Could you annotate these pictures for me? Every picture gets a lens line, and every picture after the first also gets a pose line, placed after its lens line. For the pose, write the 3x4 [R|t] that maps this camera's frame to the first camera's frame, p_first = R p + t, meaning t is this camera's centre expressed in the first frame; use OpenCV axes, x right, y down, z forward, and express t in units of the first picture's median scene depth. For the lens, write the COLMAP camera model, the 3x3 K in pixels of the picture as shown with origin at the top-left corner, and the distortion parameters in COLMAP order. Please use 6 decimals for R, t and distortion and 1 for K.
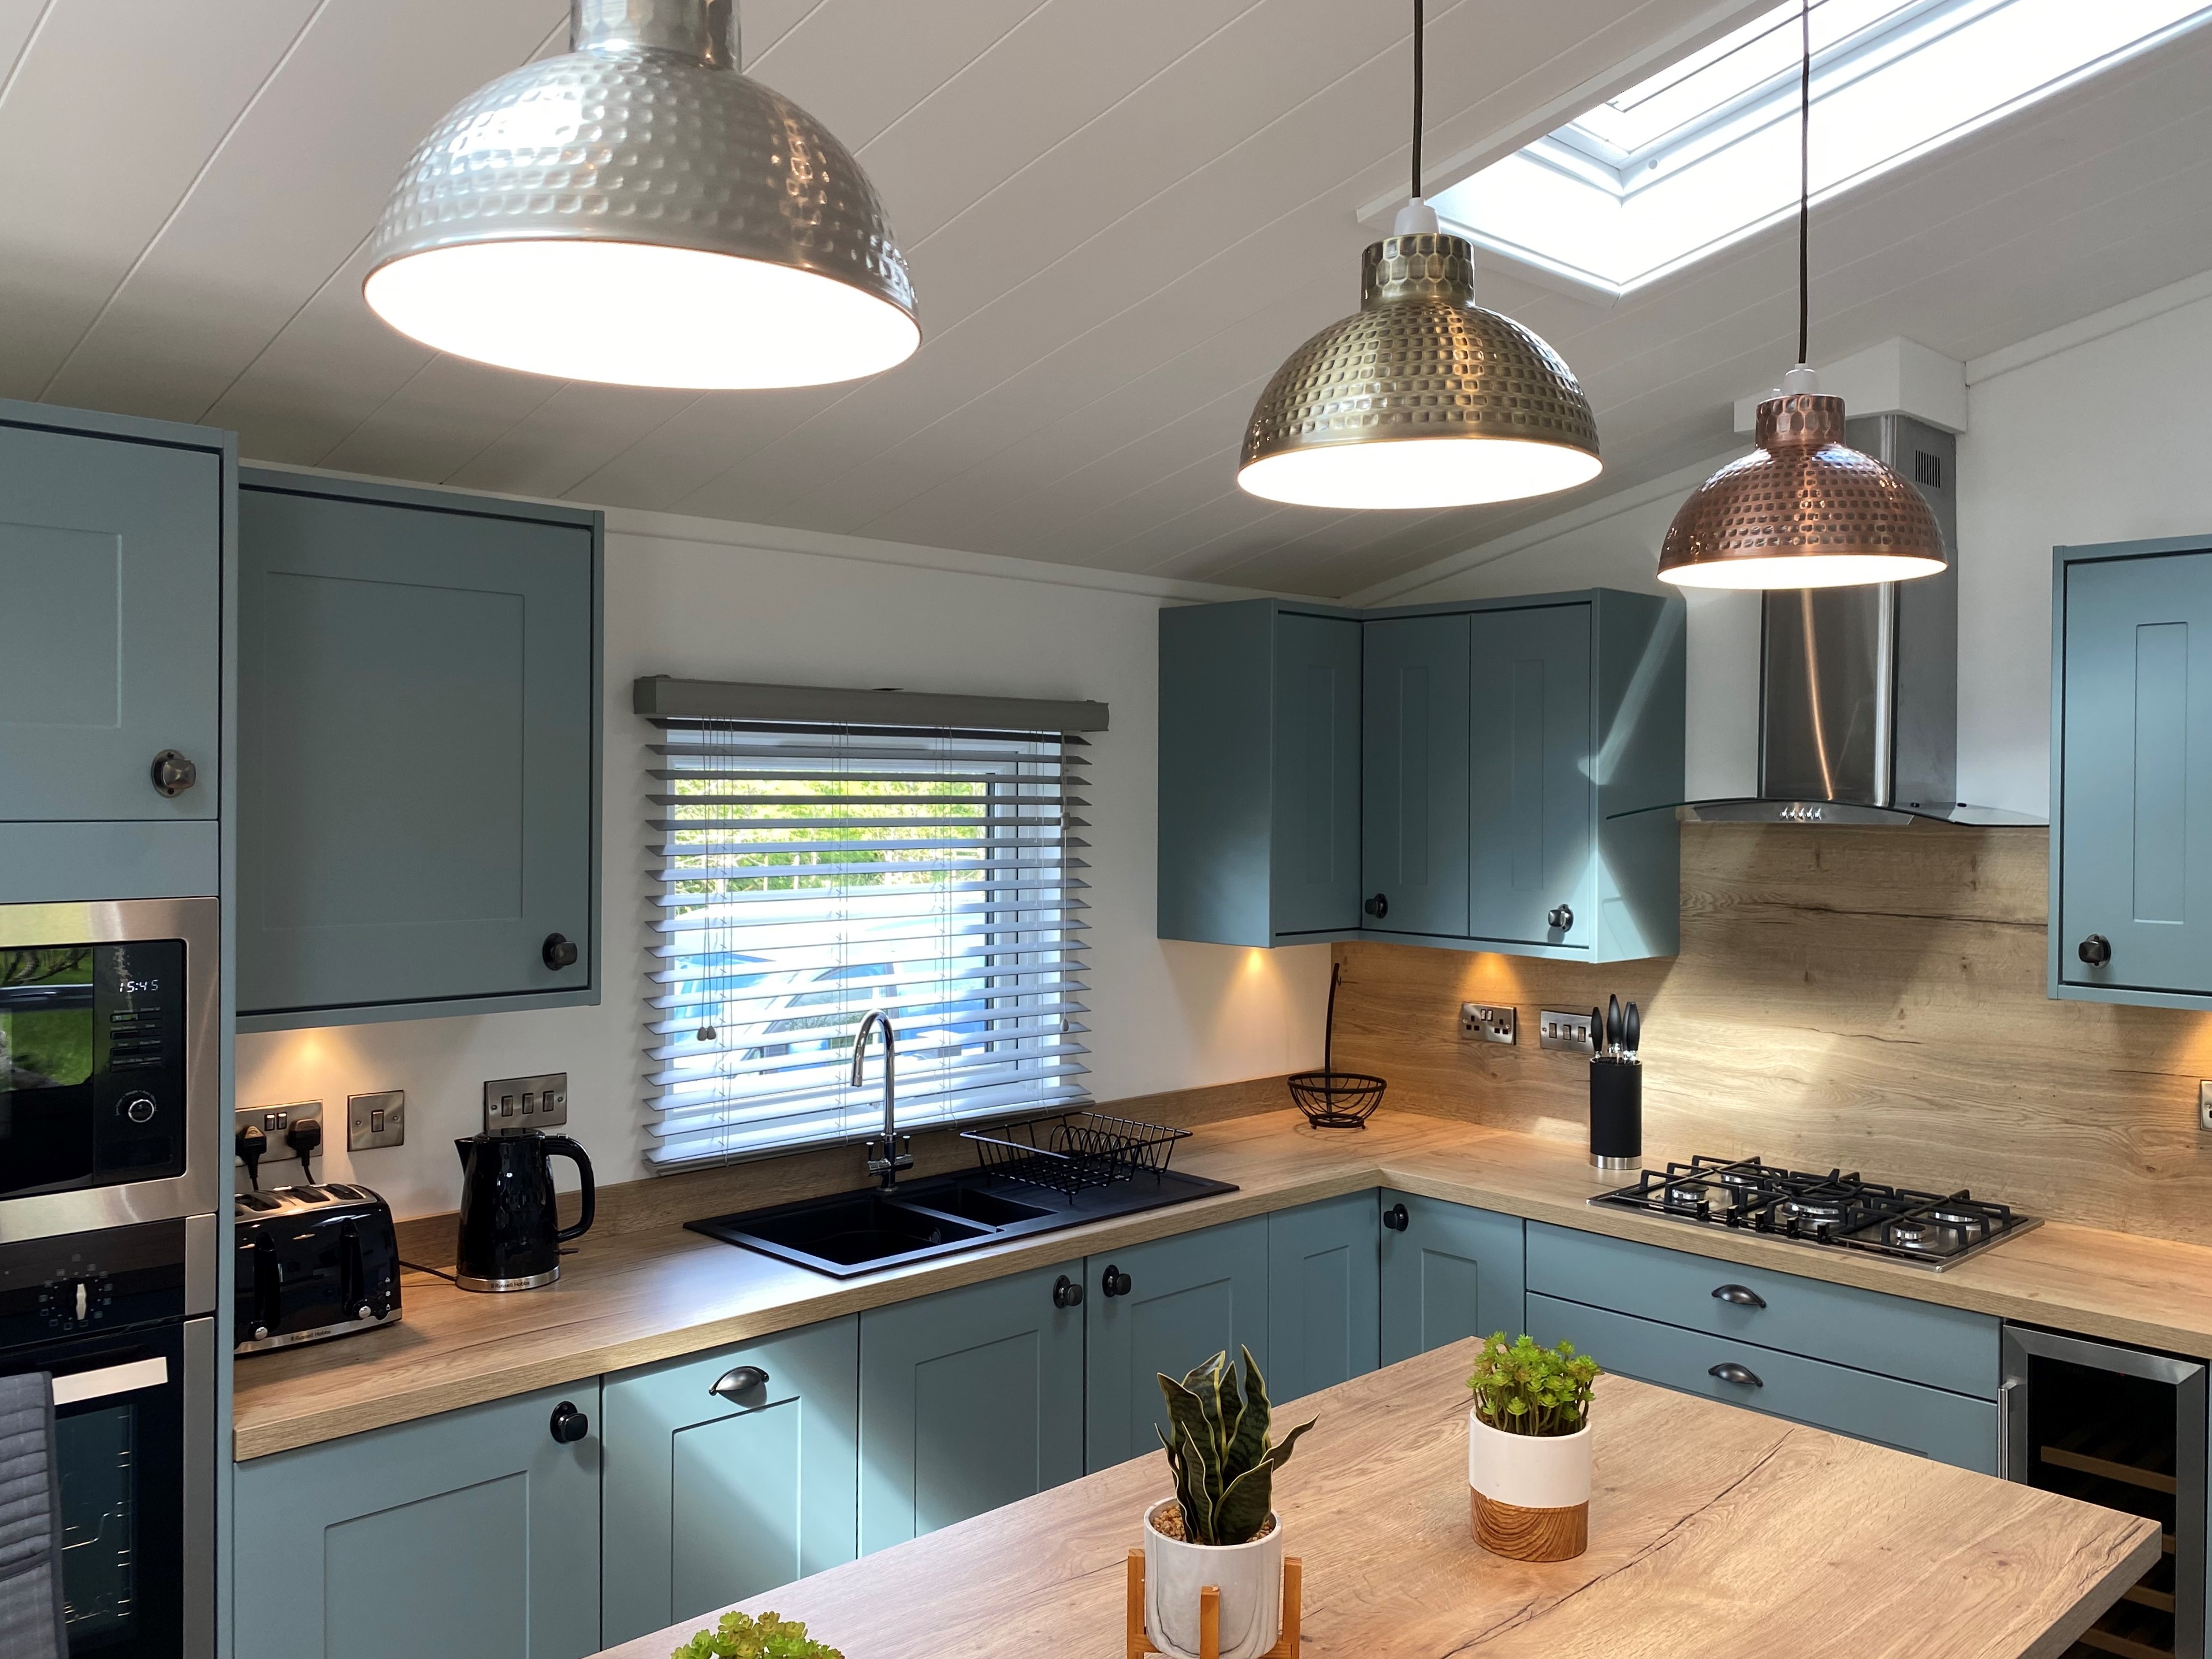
lens RADIAL K [[1851.1, 0, 1106.0], [0, 1851.1, 829.5], [0, 0, 1]] dist [0.044510, -0.113704]
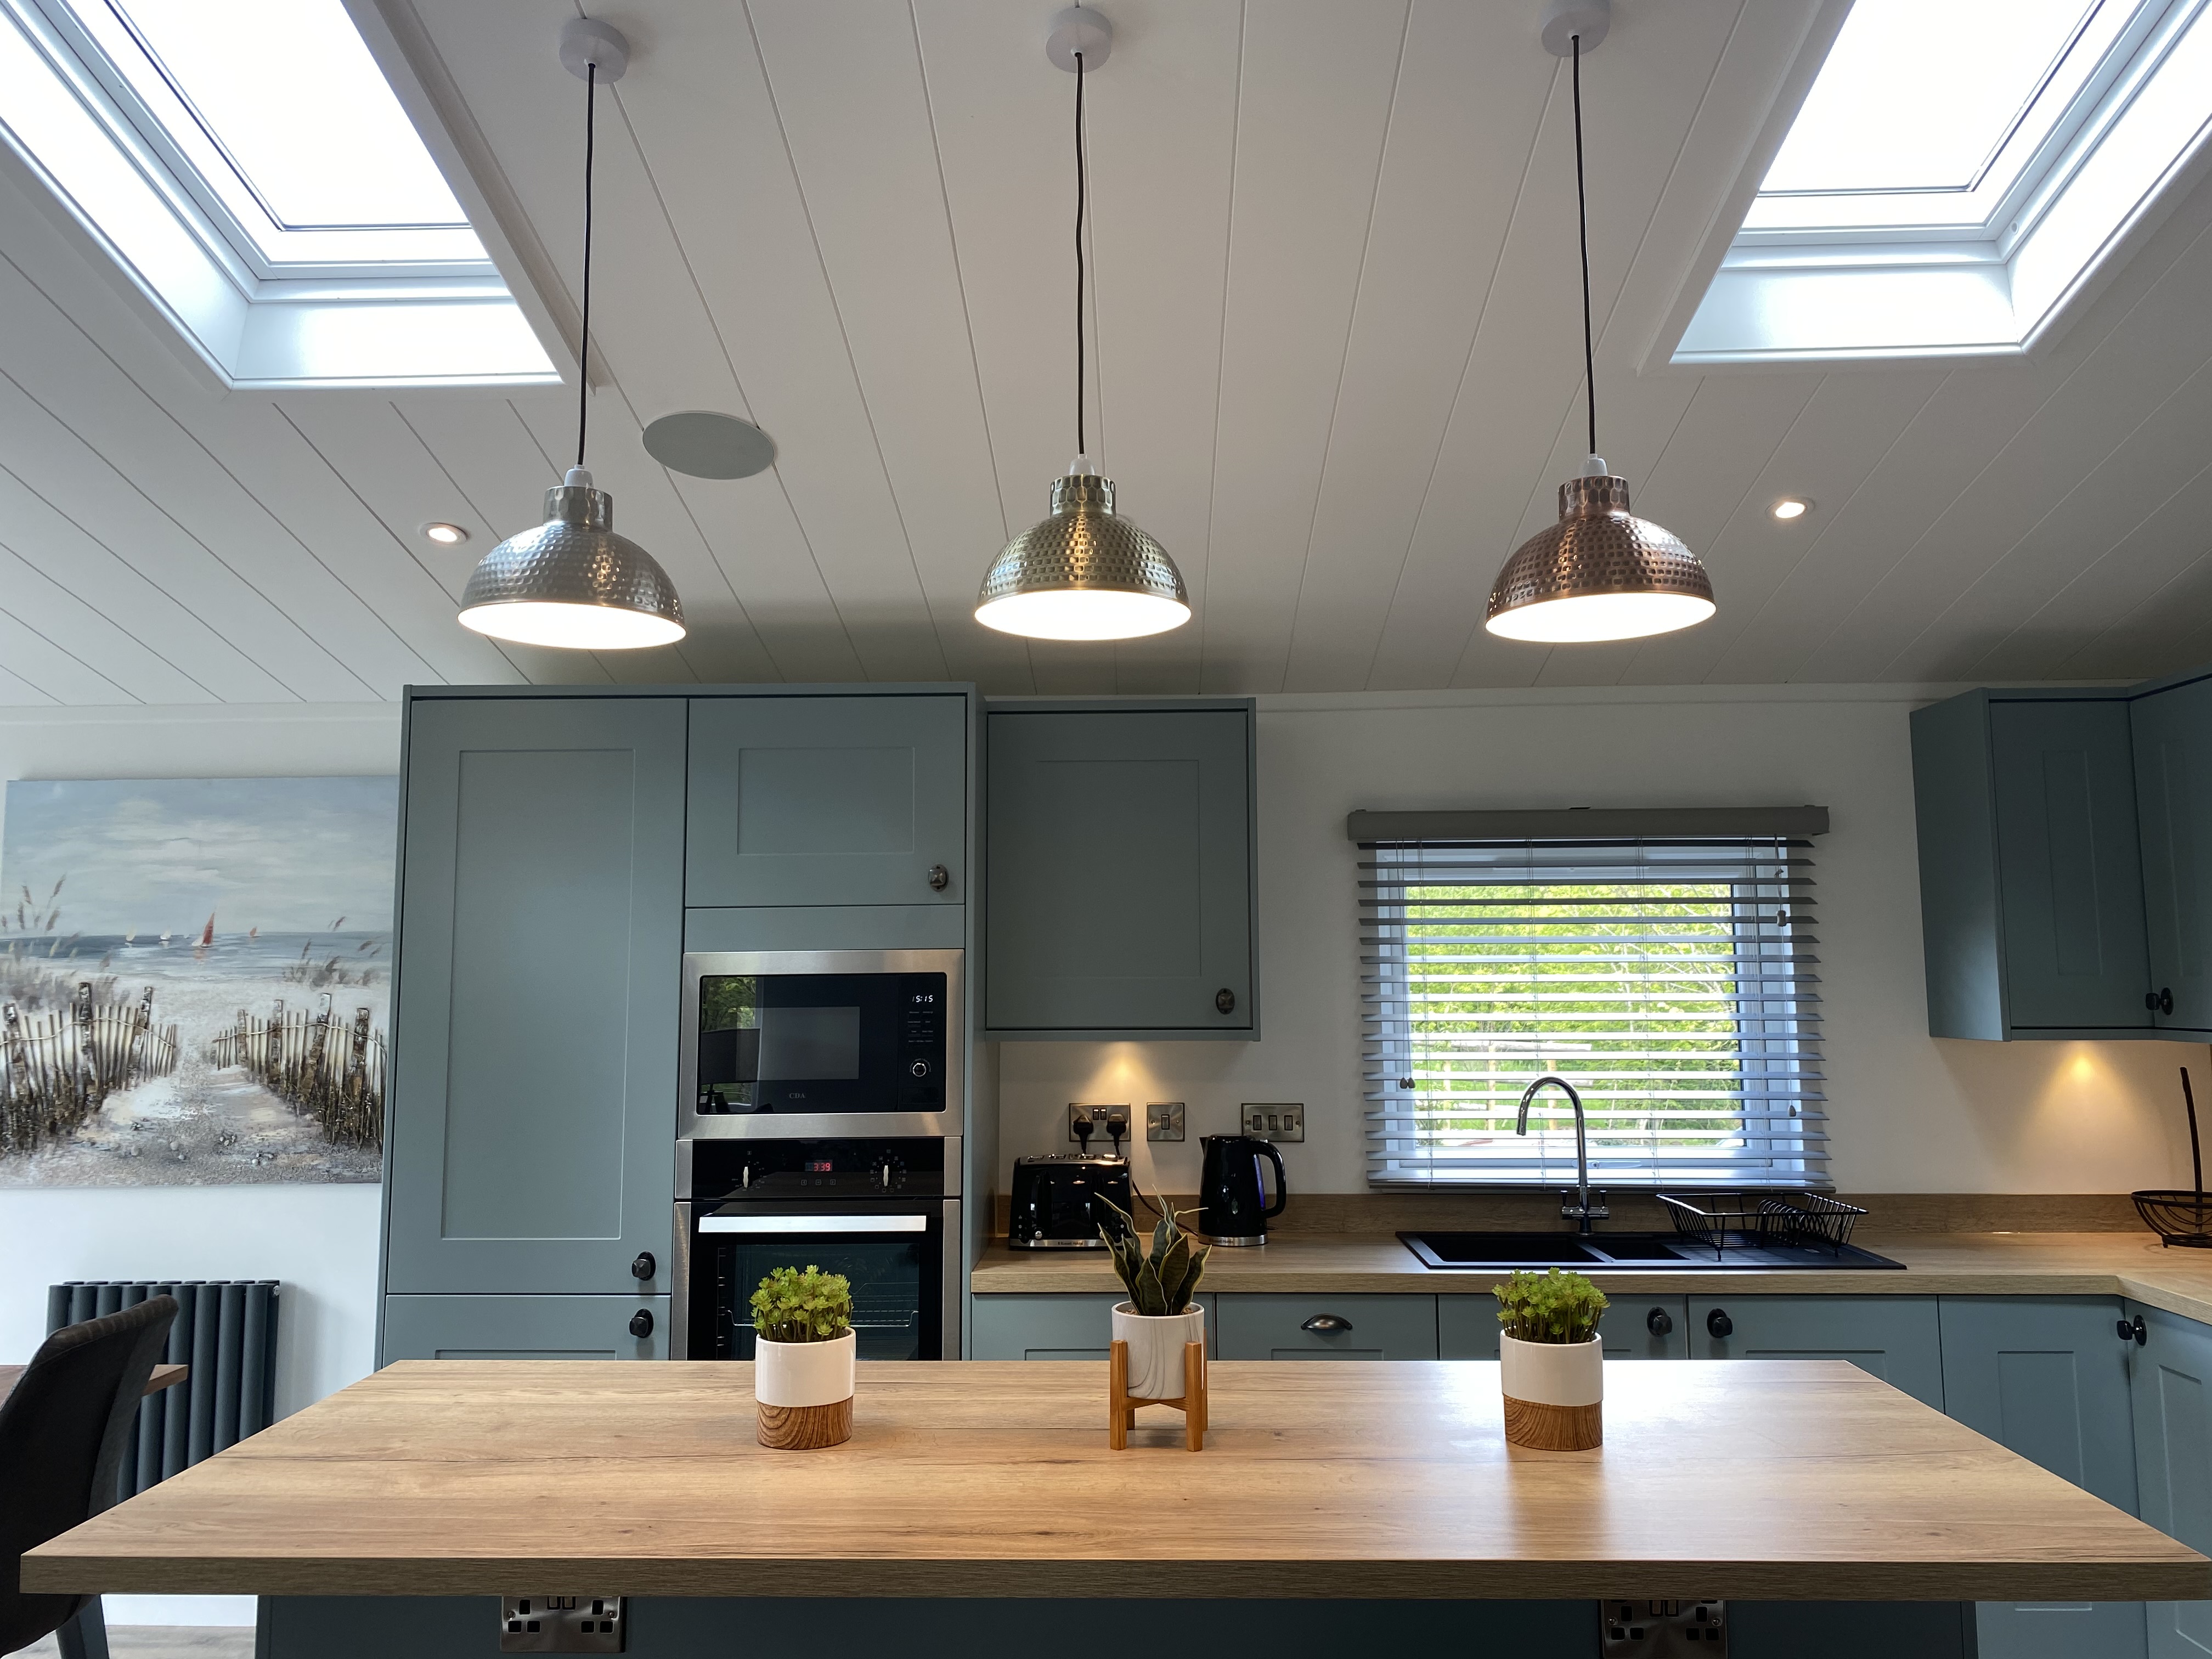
lens RADIAL K [[1850.8, 0, 1106.0], [0, 1850.8, 829.5], [0, 0, 1]] dist [0.044510, -0.113704]
pose [[0.647369, -0.081595, -0.757797, 0.651504], [-0.009238, 0.993340, -0.114849, 0.086363], [0.762121, 0.081350, 0.642304, -0.005896]]
